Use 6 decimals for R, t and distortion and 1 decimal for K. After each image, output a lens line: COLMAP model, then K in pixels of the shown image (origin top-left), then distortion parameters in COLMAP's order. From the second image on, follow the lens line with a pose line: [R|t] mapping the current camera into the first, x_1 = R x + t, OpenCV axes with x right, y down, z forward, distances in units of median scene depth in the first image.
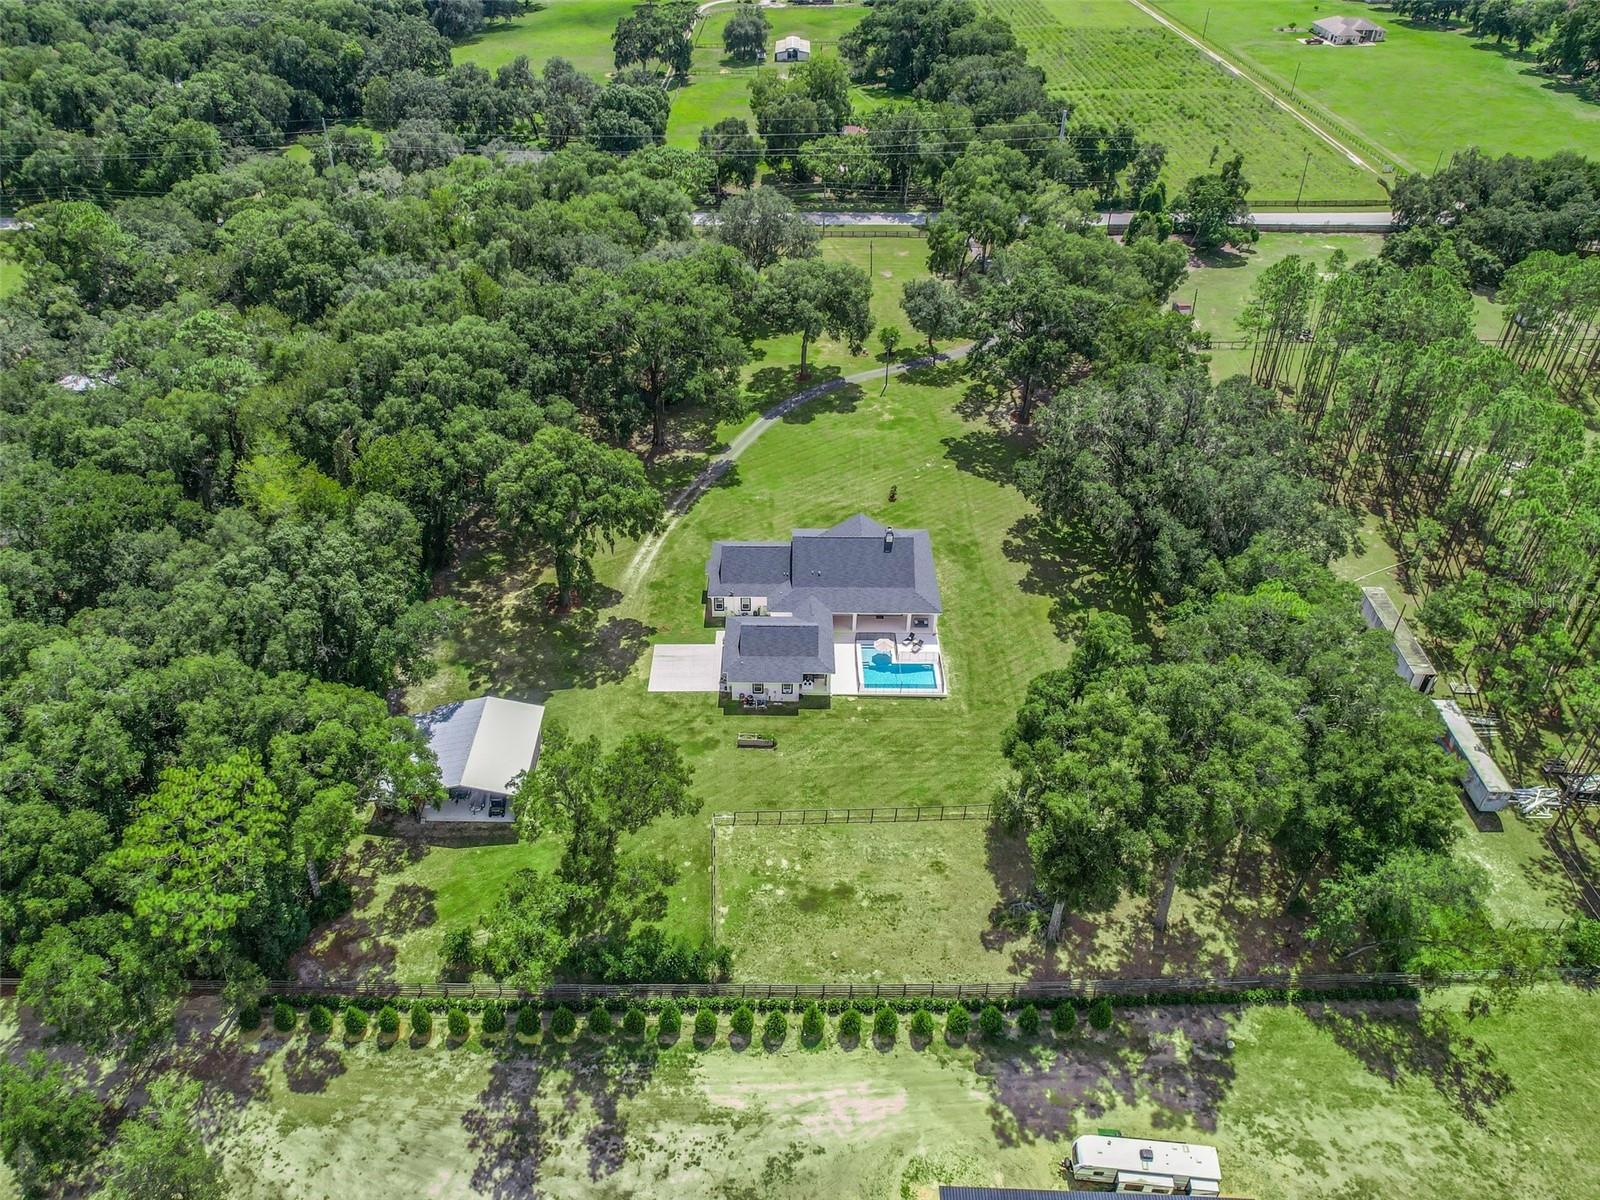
lens RADIAL K [[1146.4, 0, 800.0], [0, 1146.4, 600.0], [0, 0, 1]] dist [-0.075392, 0.068881]
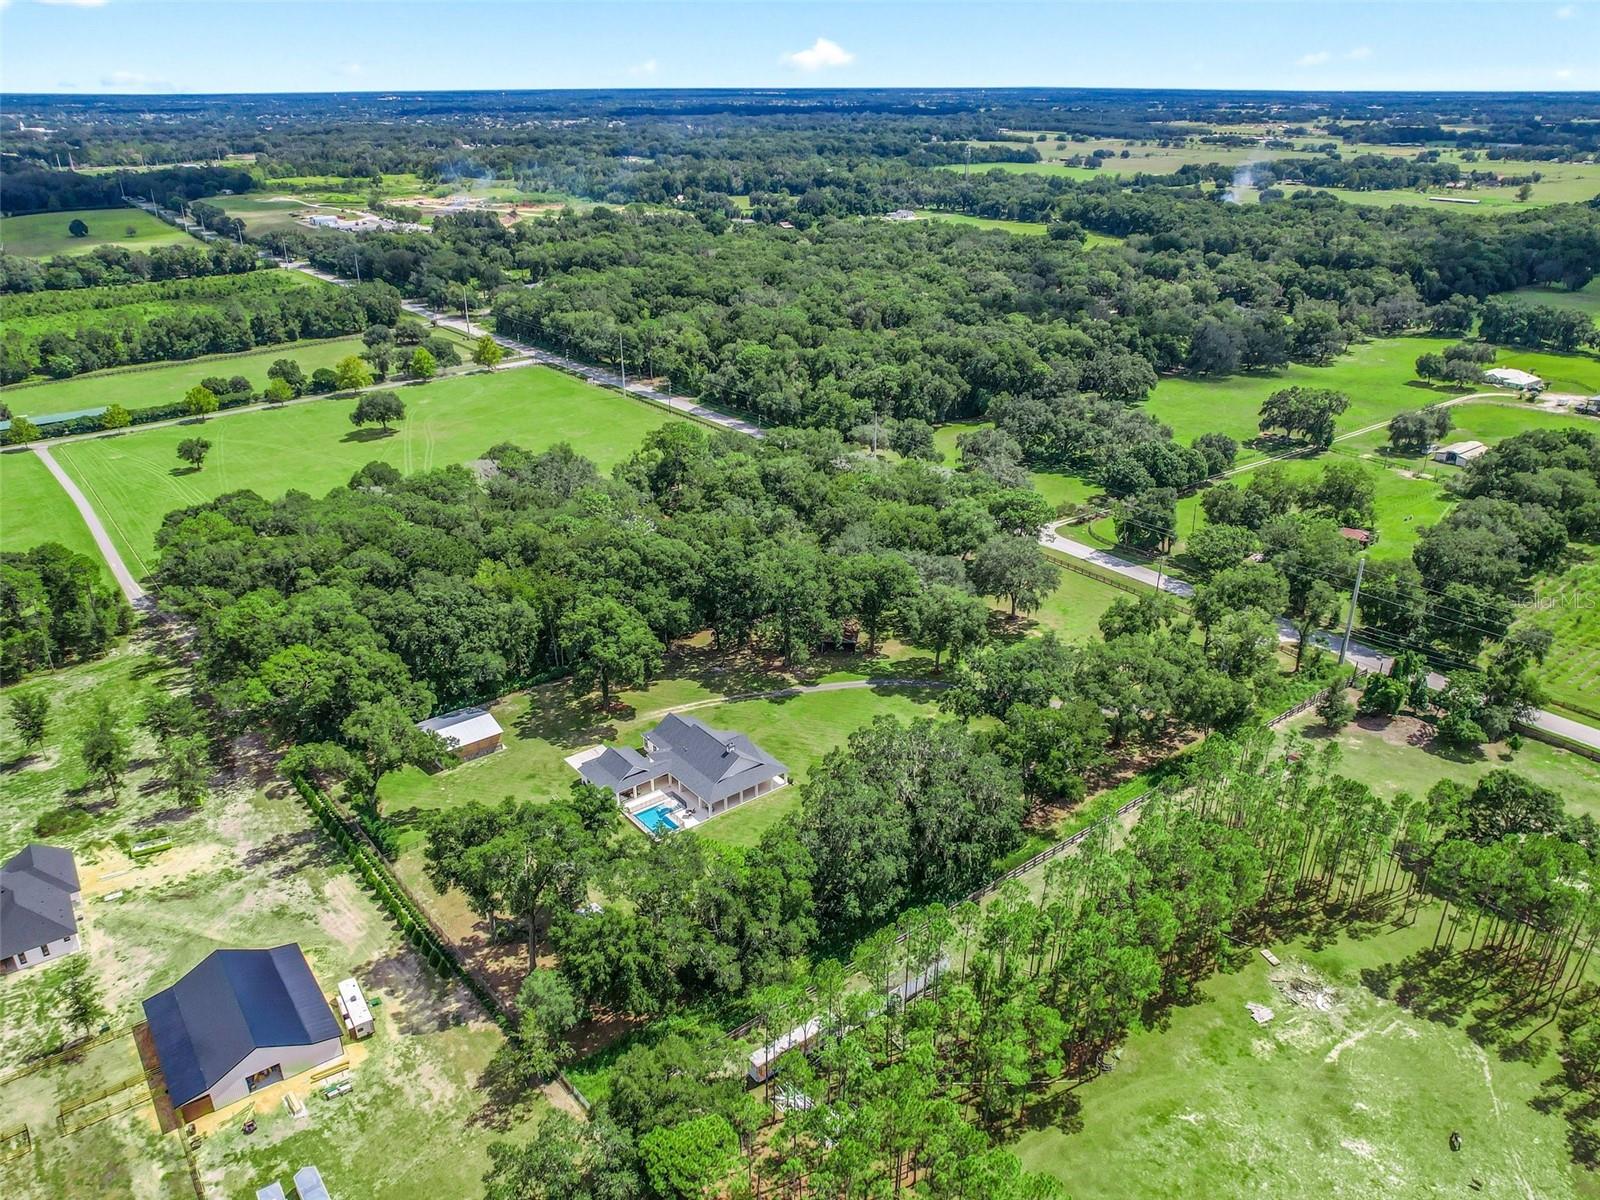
lens RADIAL K [[1146.4, 0, 800.0], [0, 1146.4, 600.0], [0, 0, 1]] dist [-0.075392, 0.068881]
pose [[0.633031, 0.307702, -0.710346, 1.133292], [-0.460012, 0.887547, -0.025485, -0.230731], [0.622623, 0.342900, 0.703392, -0.049009]]
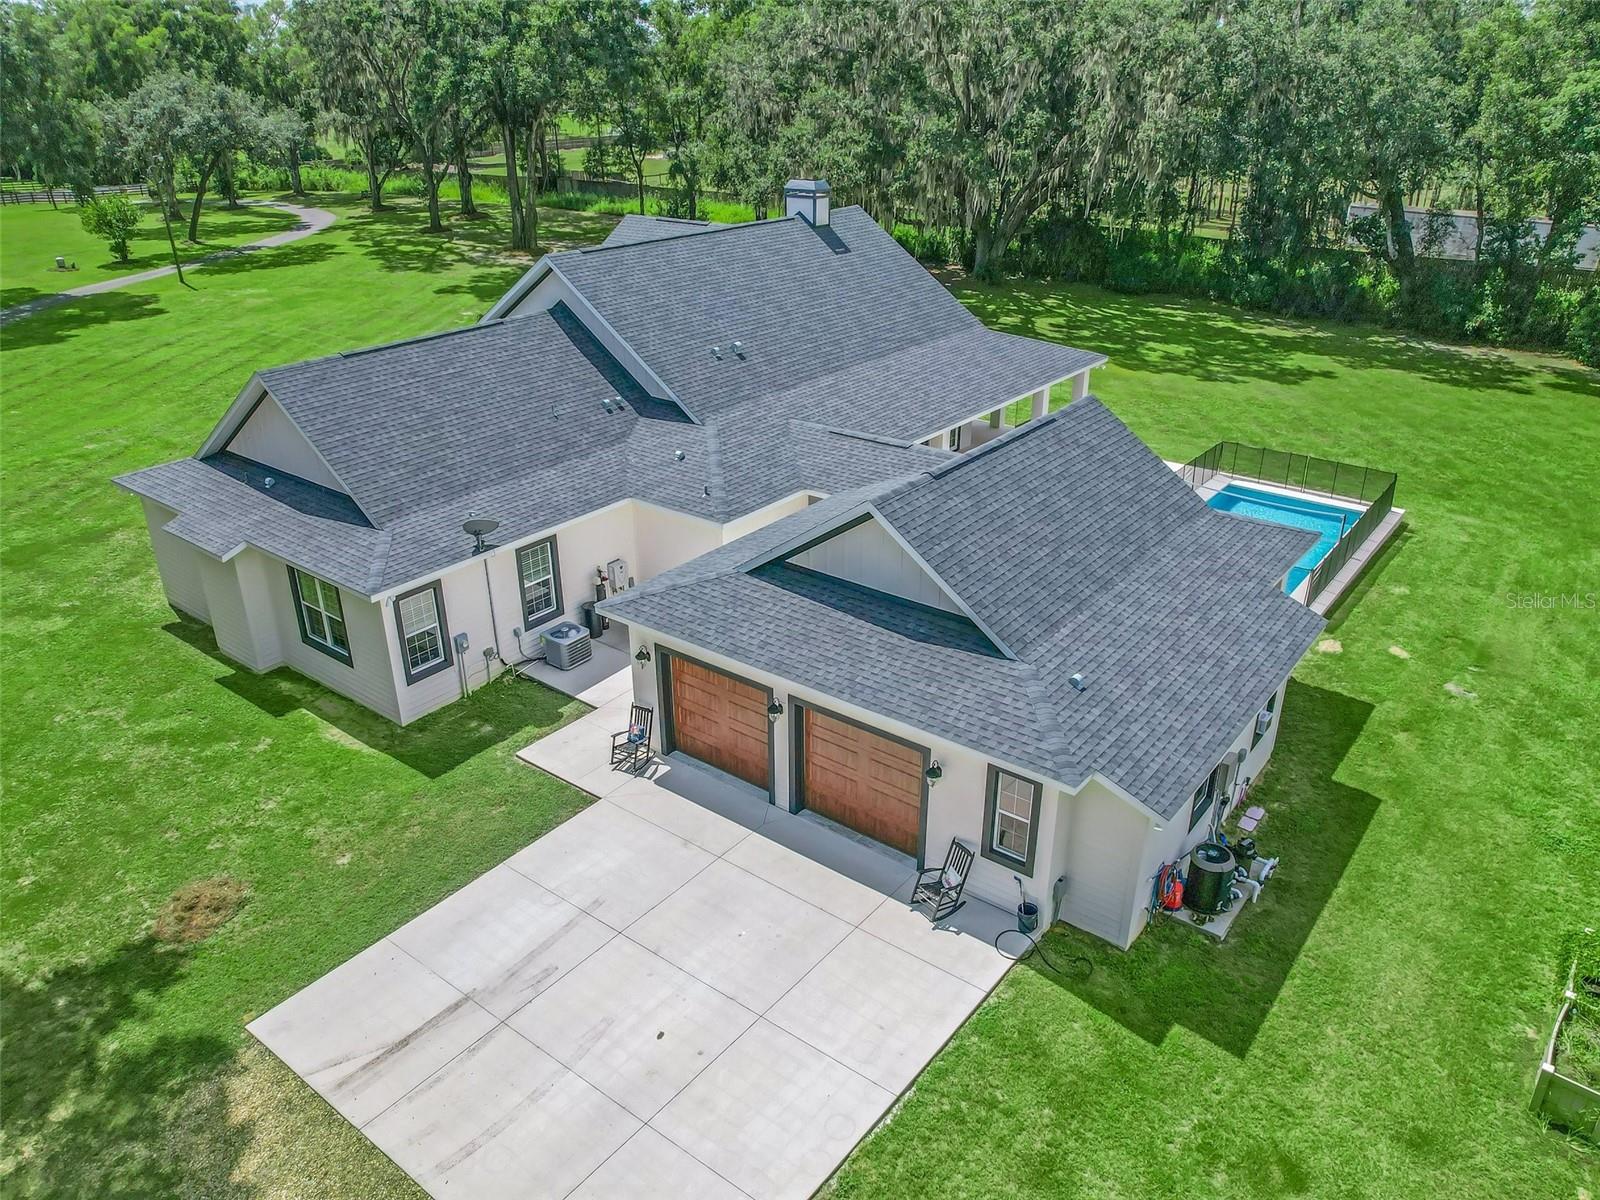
lens RADIAL K [[1146.4, 0, 800.0], [0, 1146.4, 600.0], [0, 0, 1]] dist [-0.075392, 0.068881]
pose [[0.622776, -0.351371, 0.699062, -0.158193], [0.480921, 0.876679, 0.012208, 0.024915], [-0.617143, 0.328591, 0.714956, 0.846728]]
